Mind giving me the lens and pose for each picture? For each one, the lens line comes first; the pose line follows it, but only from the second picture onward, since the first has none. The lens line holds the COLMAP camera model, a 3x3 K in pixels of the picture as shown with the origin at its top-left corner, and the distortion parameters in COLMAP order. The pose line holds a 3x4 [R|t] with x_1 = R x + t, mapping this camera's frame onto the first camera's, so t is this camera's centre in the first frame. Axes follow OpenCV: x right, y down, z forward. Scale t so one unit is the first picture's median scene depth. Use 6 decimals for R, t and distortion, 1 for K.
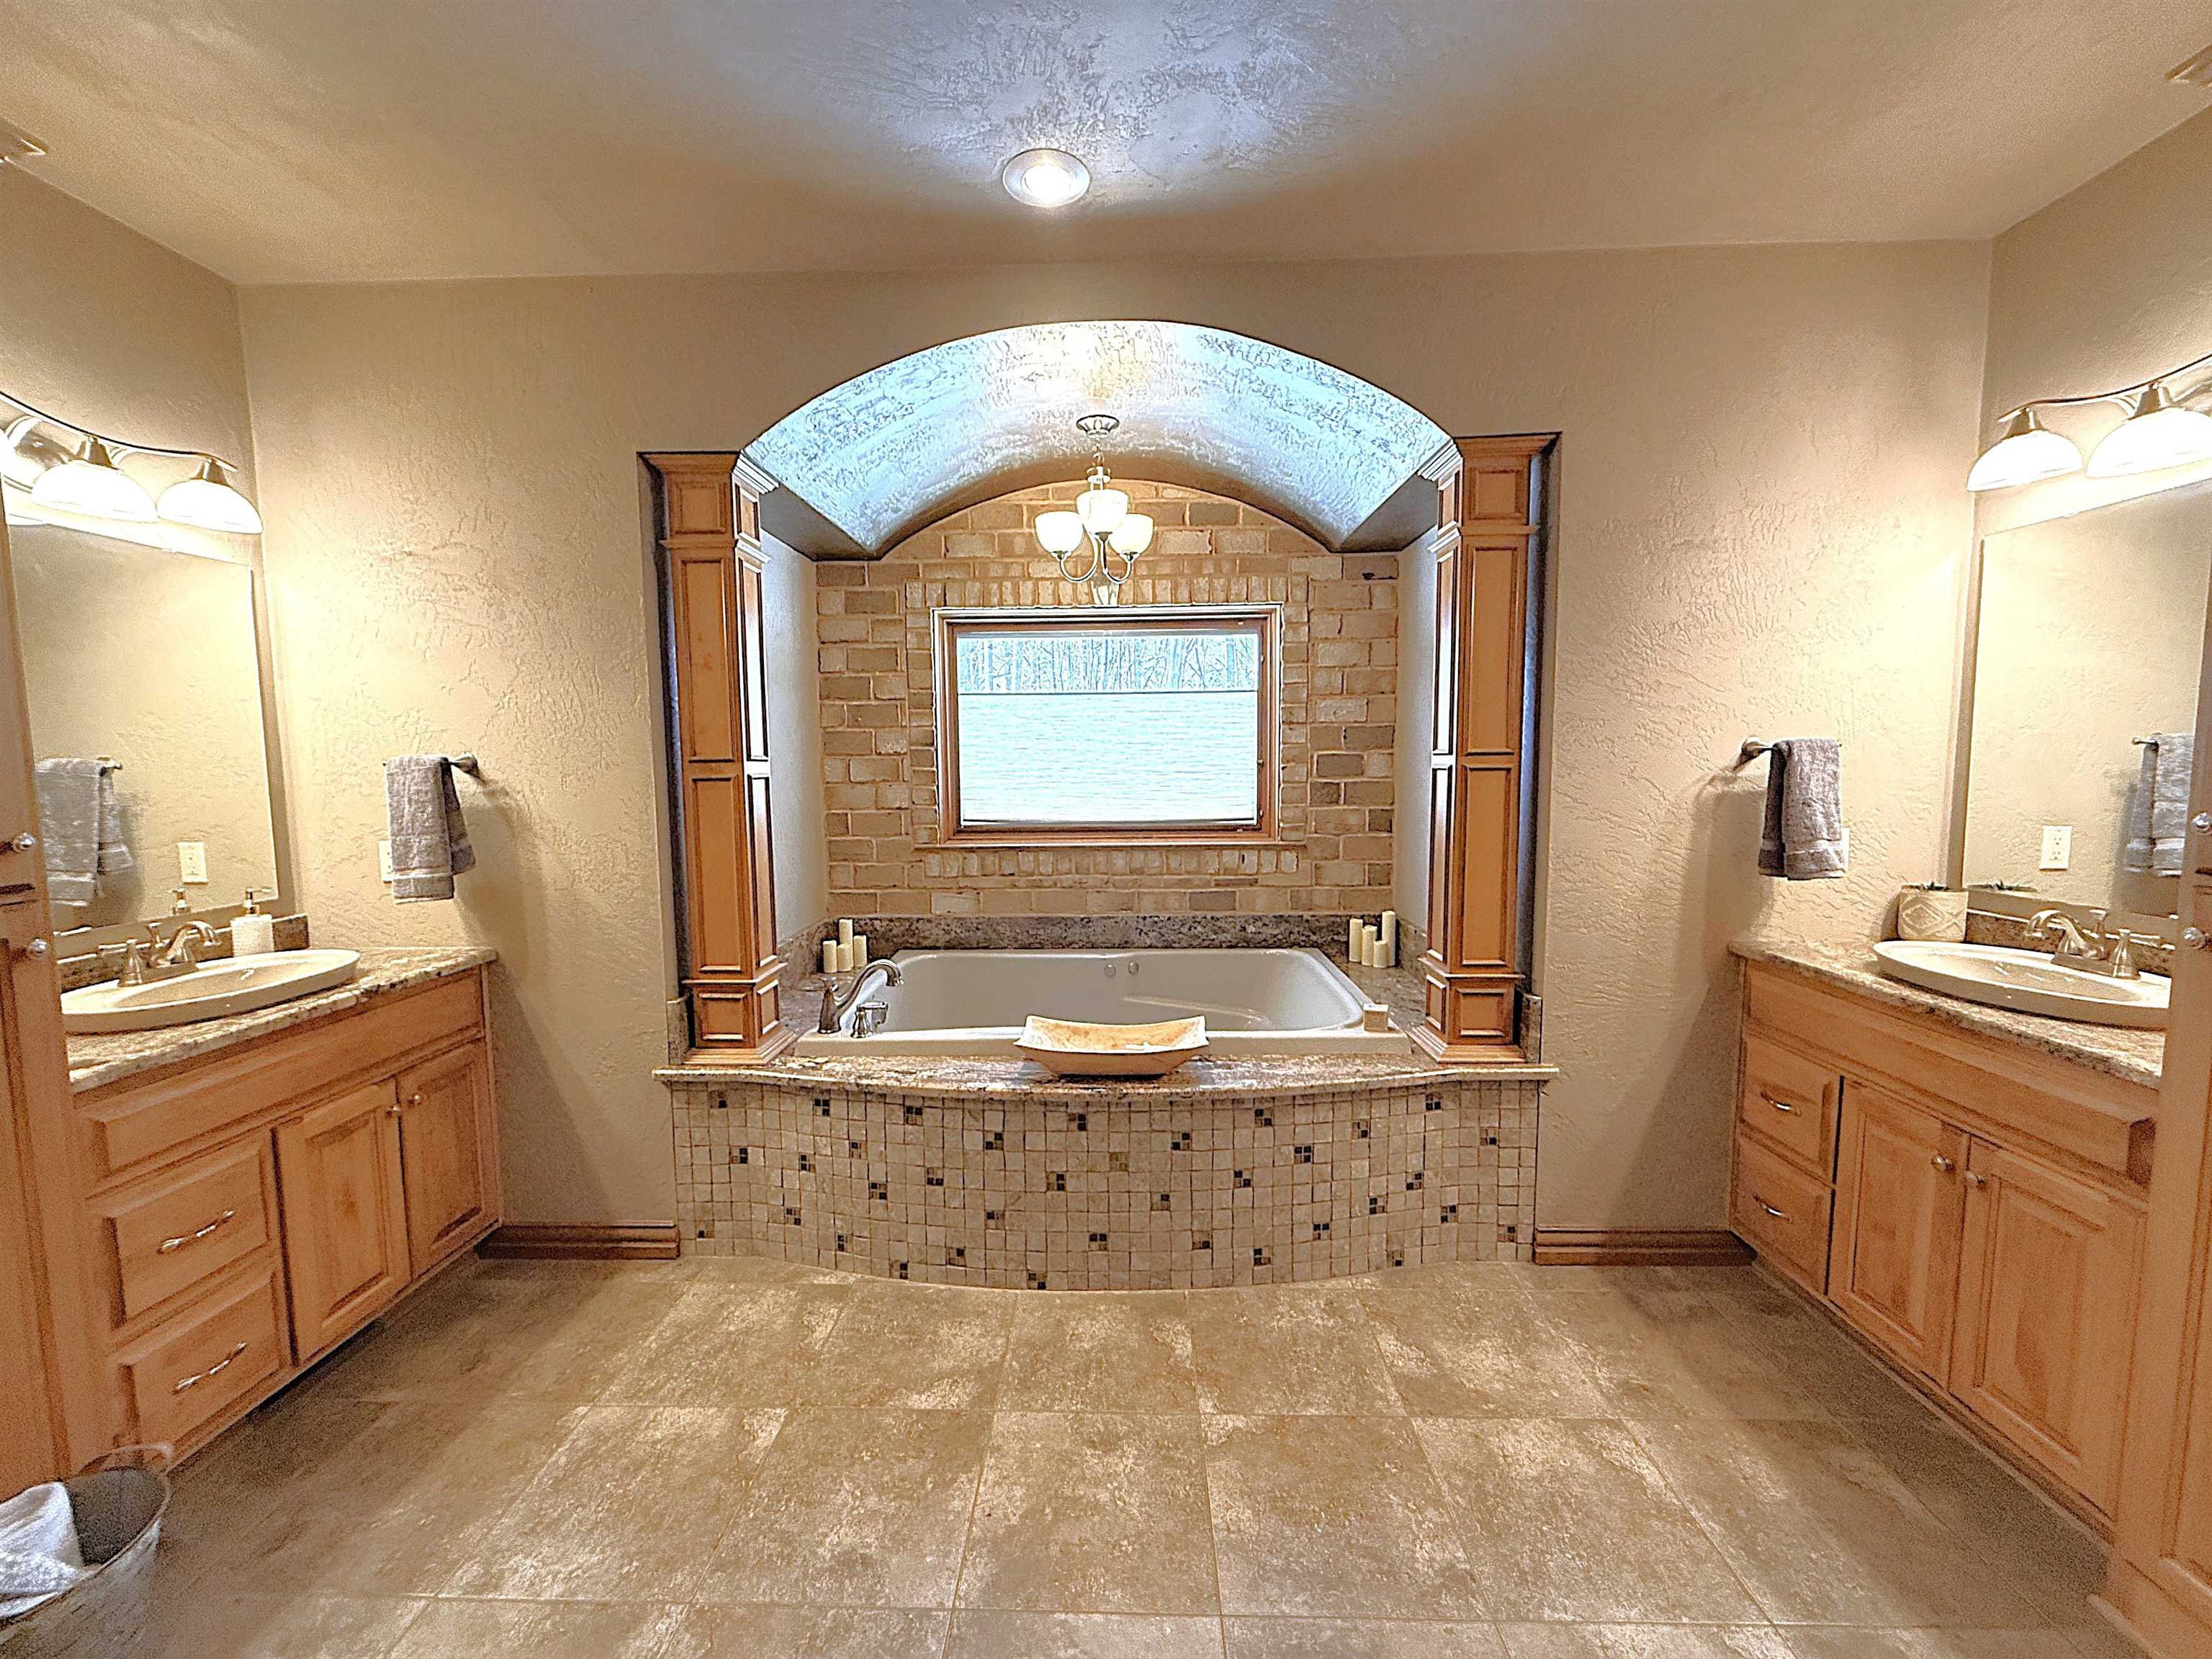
lens RADIAL K [[876.9, 0, 1105.1], [0, 876.9, 833.0], [0, 0, 1]] dist [-0.001183, 0.000211]
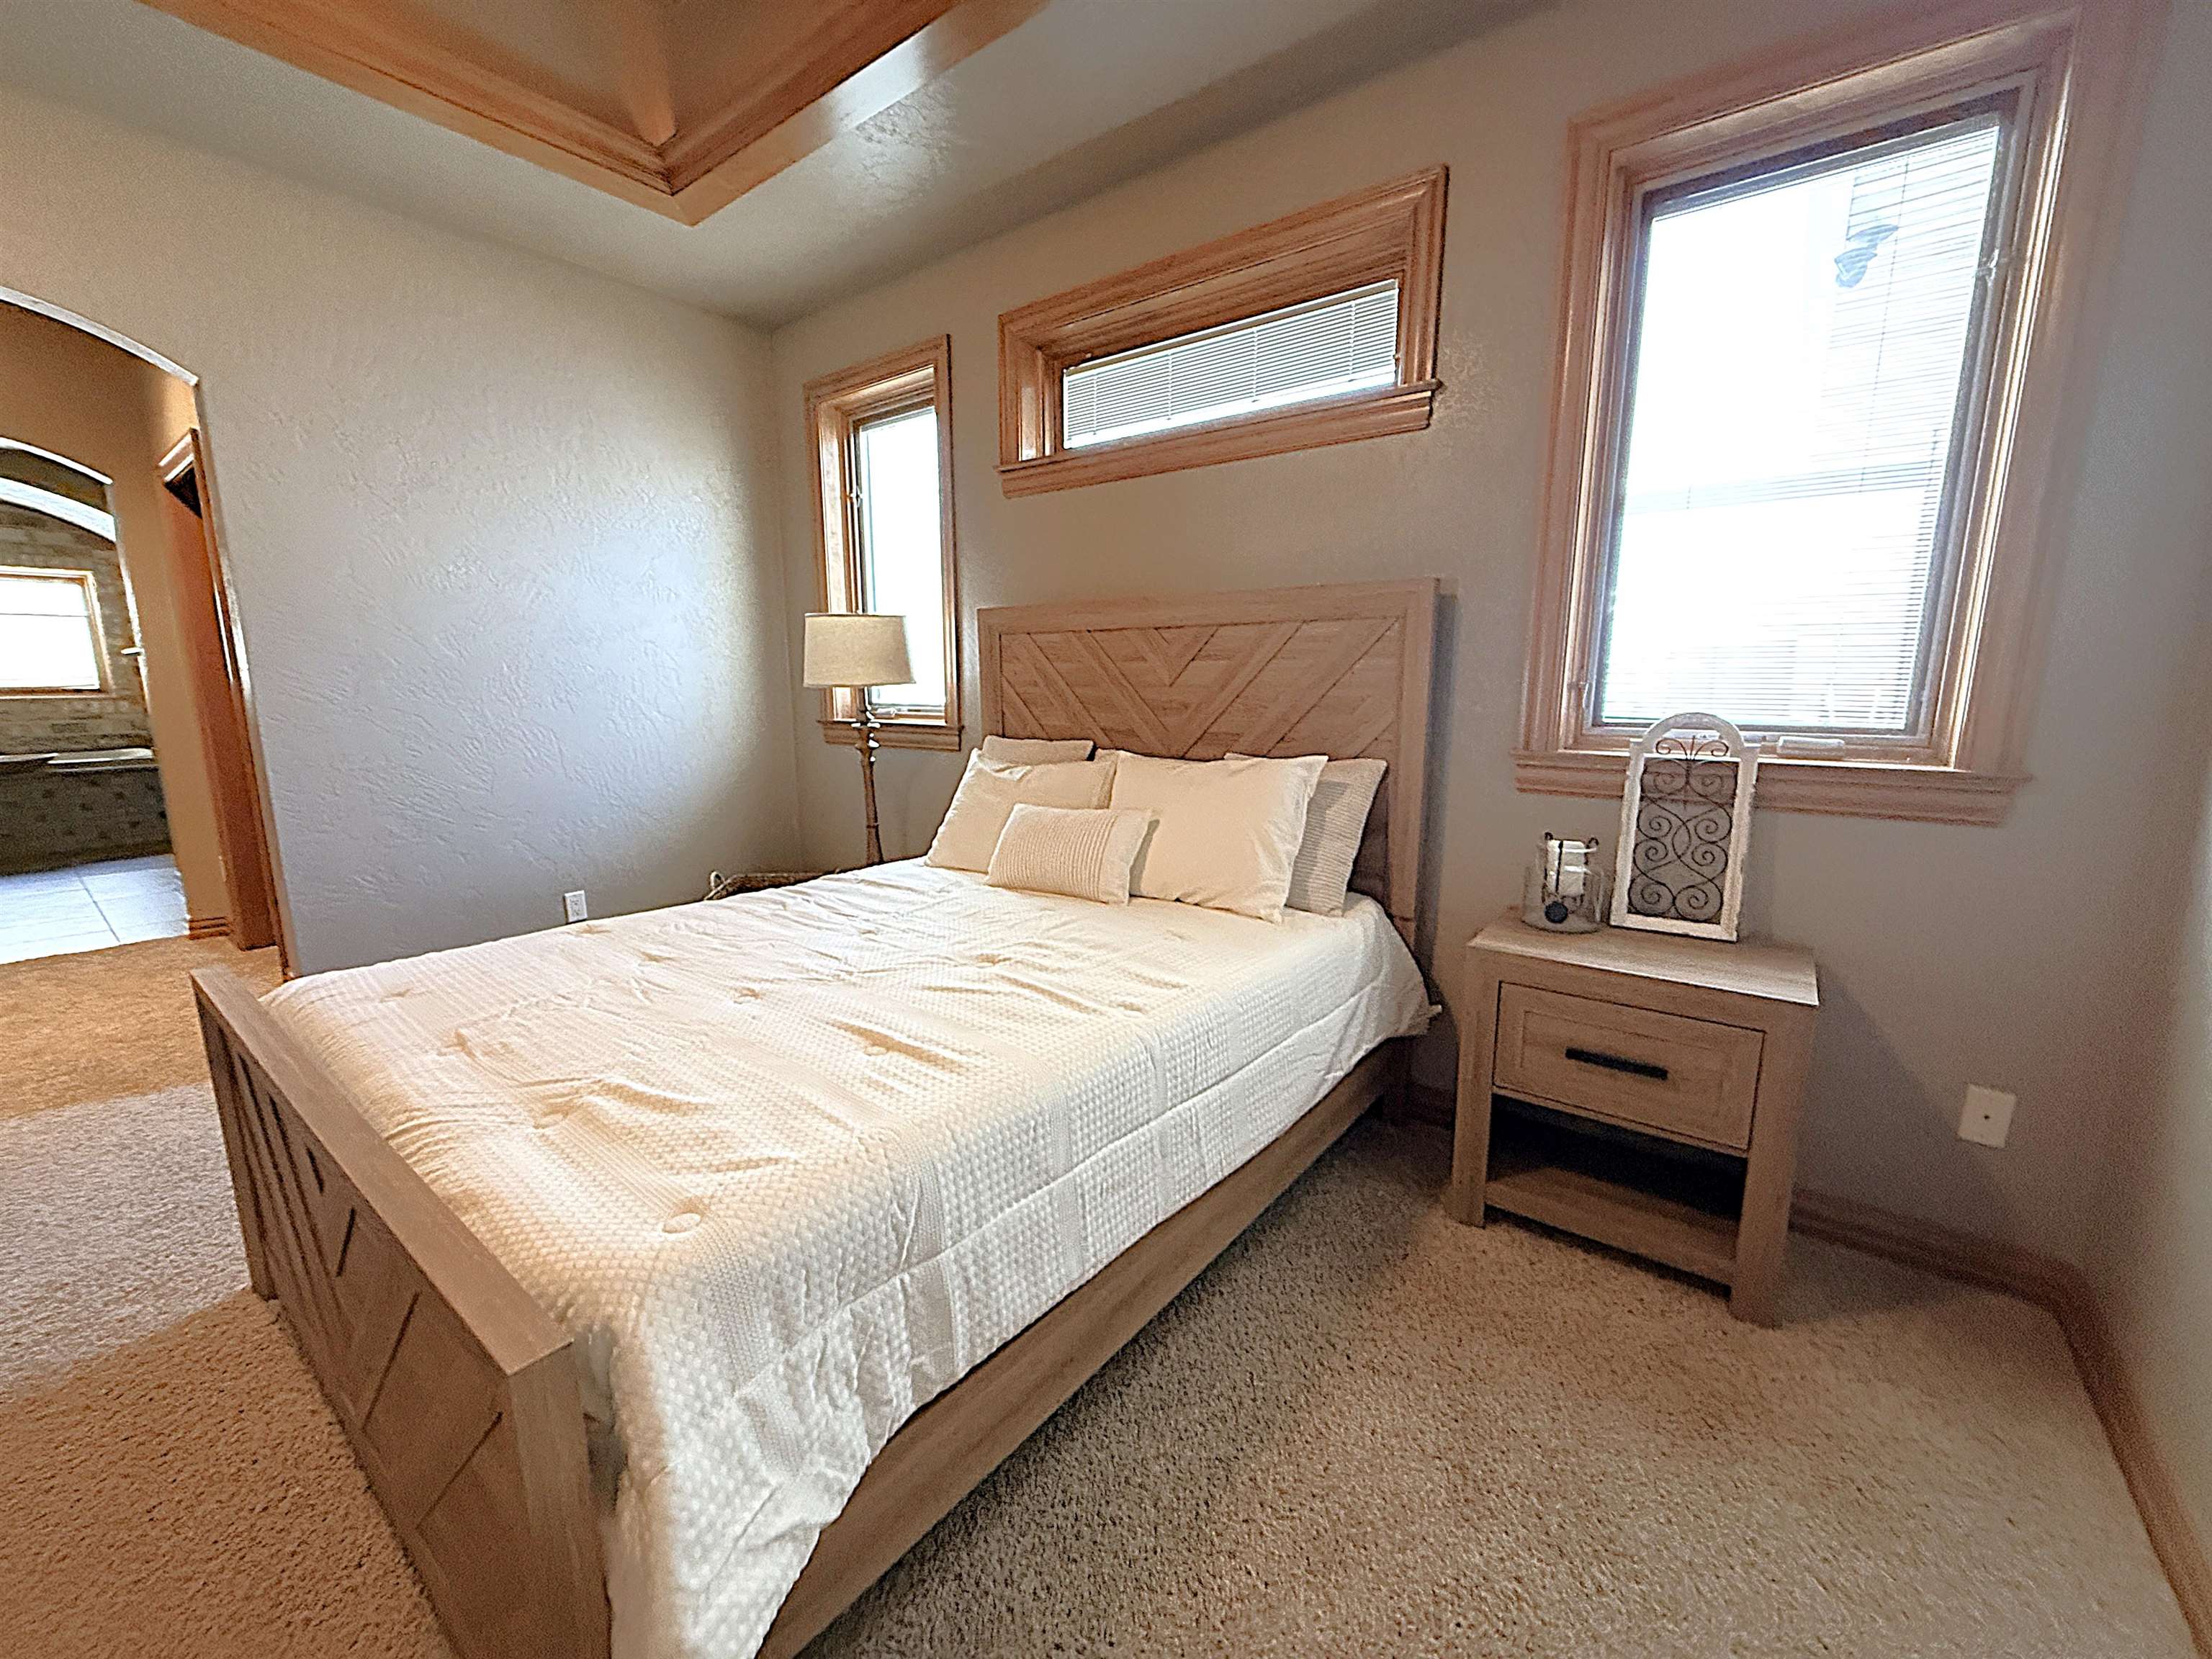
lens RADIAL K [[876.9, 0, 1114.8], [0, 876.9, 835.6], [0, 0, 1]] dist [-0.001183, 0.000211]
pose [[0.593047, -0.136898, 0.793445, -0.074328], [0.067841, 0.990432, 0.120179, 0.237945], [-0.802305, -0.017444, 0.596659, -1.995938]]
